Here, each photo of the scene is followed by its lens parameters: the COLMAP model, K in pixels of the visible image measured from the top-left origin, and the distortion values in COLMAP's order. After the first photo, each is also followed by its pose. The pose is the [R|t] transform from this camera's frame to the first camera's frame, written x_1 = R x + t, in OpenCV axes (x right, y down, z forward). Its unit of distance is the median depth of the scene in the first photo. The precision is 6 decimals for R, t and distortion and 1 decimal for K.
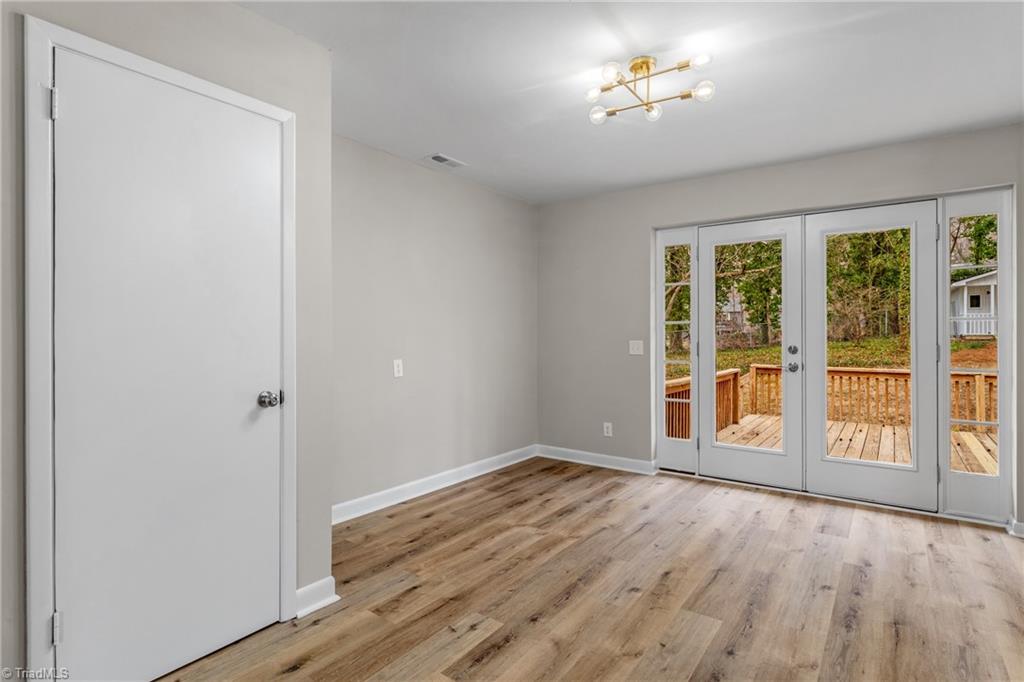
lens RADIAL K [[521.9, 0, 511.9], [0, 521.9, 333.8], [0, 0, 1]] dist [-0.000589, -0.000461]
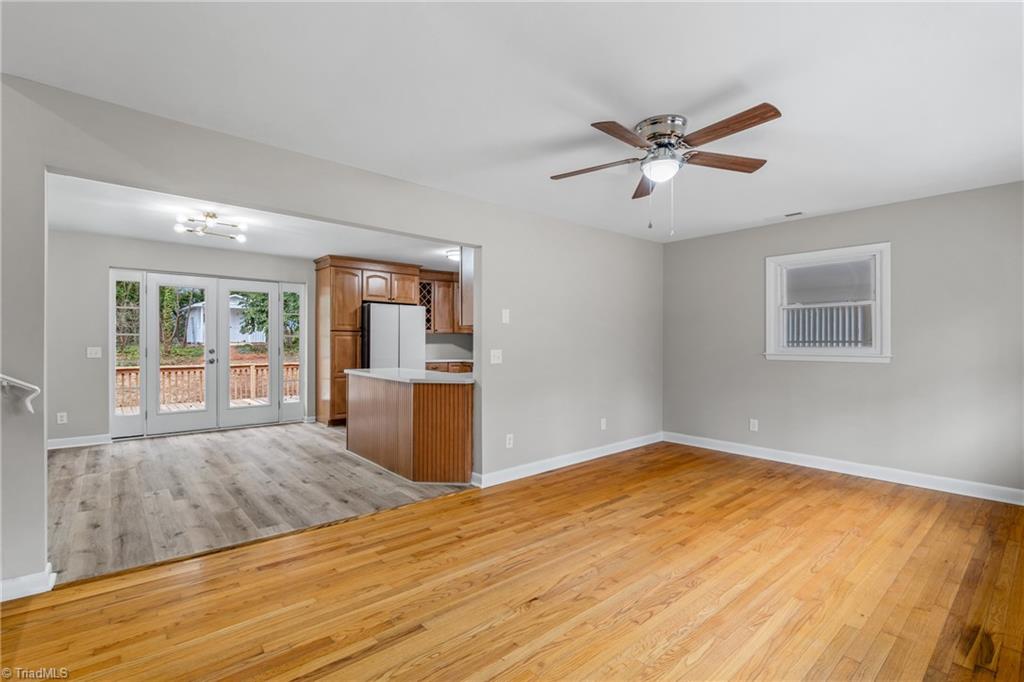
lens RADIAL K [[466.6, 0, 511.0], [0, 466.6, 342.7], [0, 0, 1]] dist [-0.000440, -0.000465]
pose [[0.223227, 0.000849, 0.974766, -0.969305], [-0.004178, 0.999991, 0.000085, -0.004330], [-0.974758, -0.004092, 0.223229, -0.443928]]
